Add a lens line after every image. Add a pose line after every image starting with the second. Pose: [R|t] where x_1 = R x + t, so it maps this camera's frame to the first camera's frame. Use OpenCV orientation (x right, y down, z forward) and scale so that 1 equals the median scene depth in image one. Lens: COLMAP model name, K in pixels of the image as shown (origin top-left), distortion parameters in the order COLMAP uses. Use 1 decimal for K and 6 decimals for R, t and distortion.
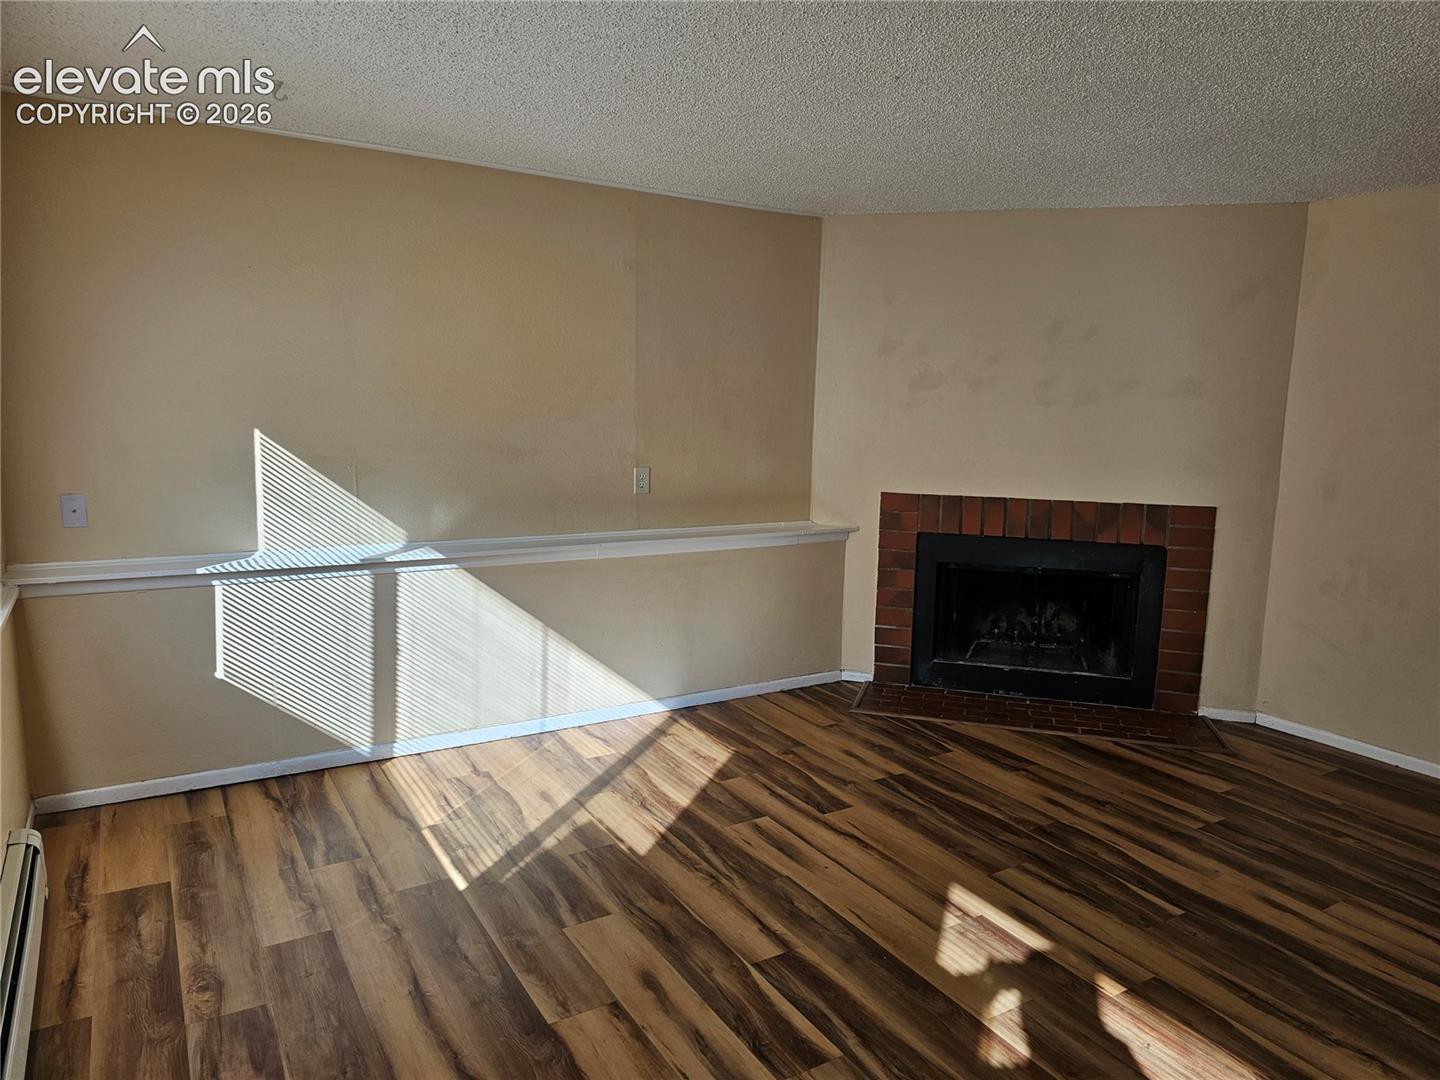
lens RADIAL K [[964.6, 0, 733.8], [0, 964.6, 529.5], [0, 0, 1]] dist [0.071664, -0.049944]
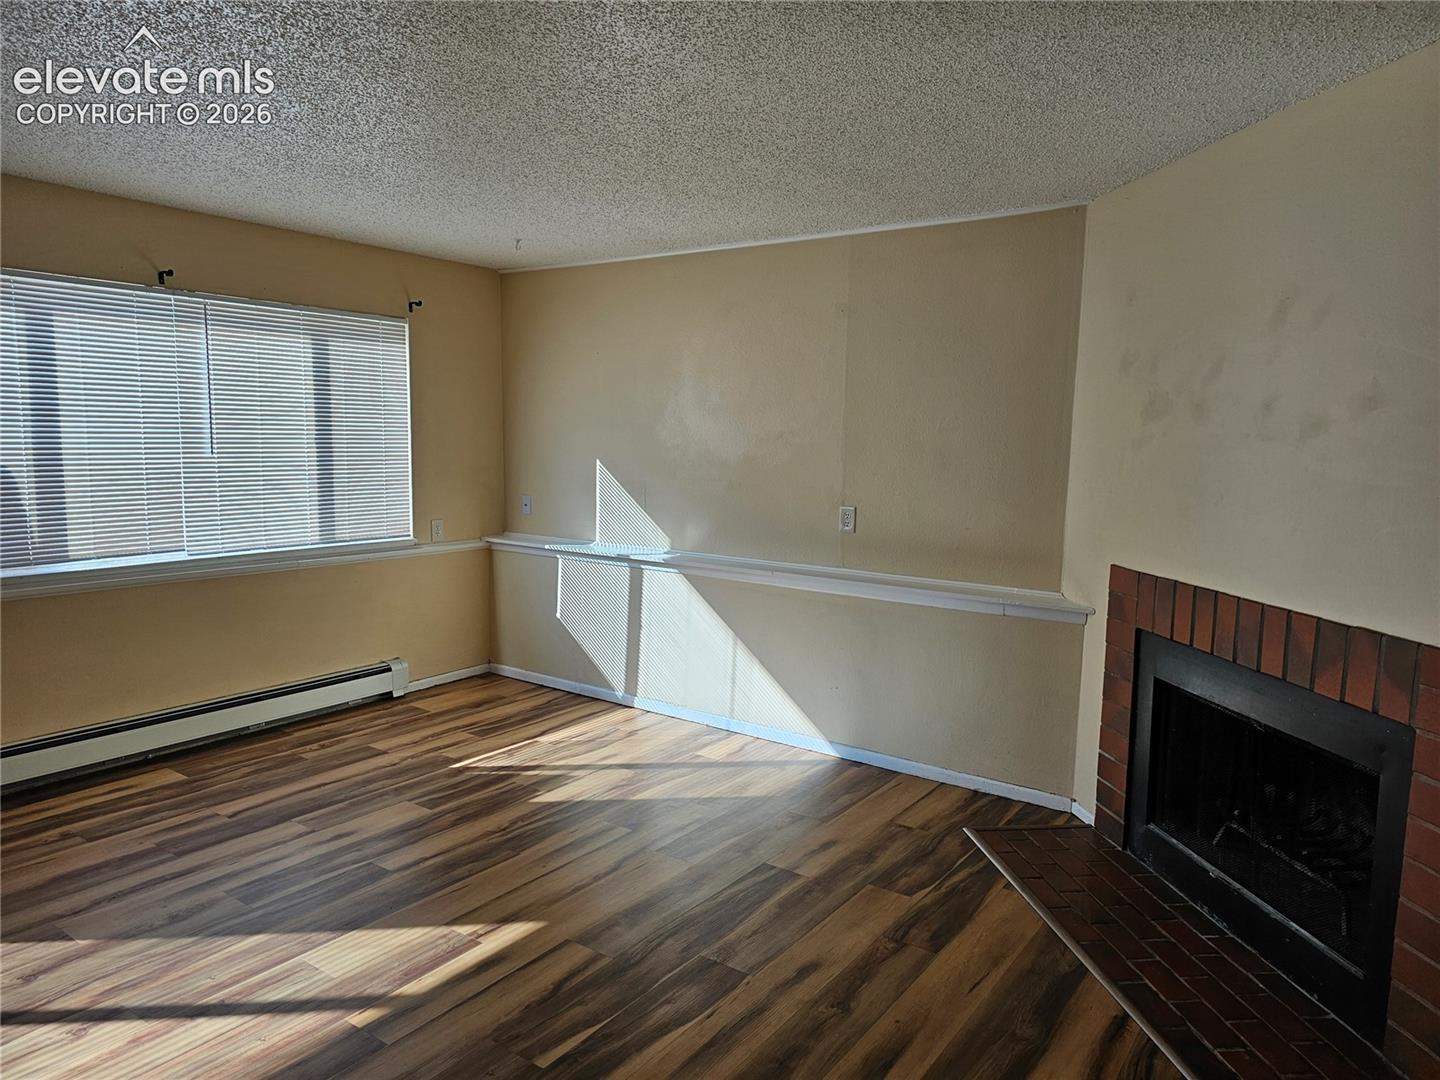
lens RADIAL K [[964.6, 0, 734.1], [0, 964.6, 514.5], [0, 0, 1]] dist [0.071664, -0.049944]
pose [[0.387200, 0.059787, -0.920055, 0.937830], [-0.133784, 0.990978, 0.008094, -0.057836], [0.912238, 0.119955, 0.391705, 0.601315]]
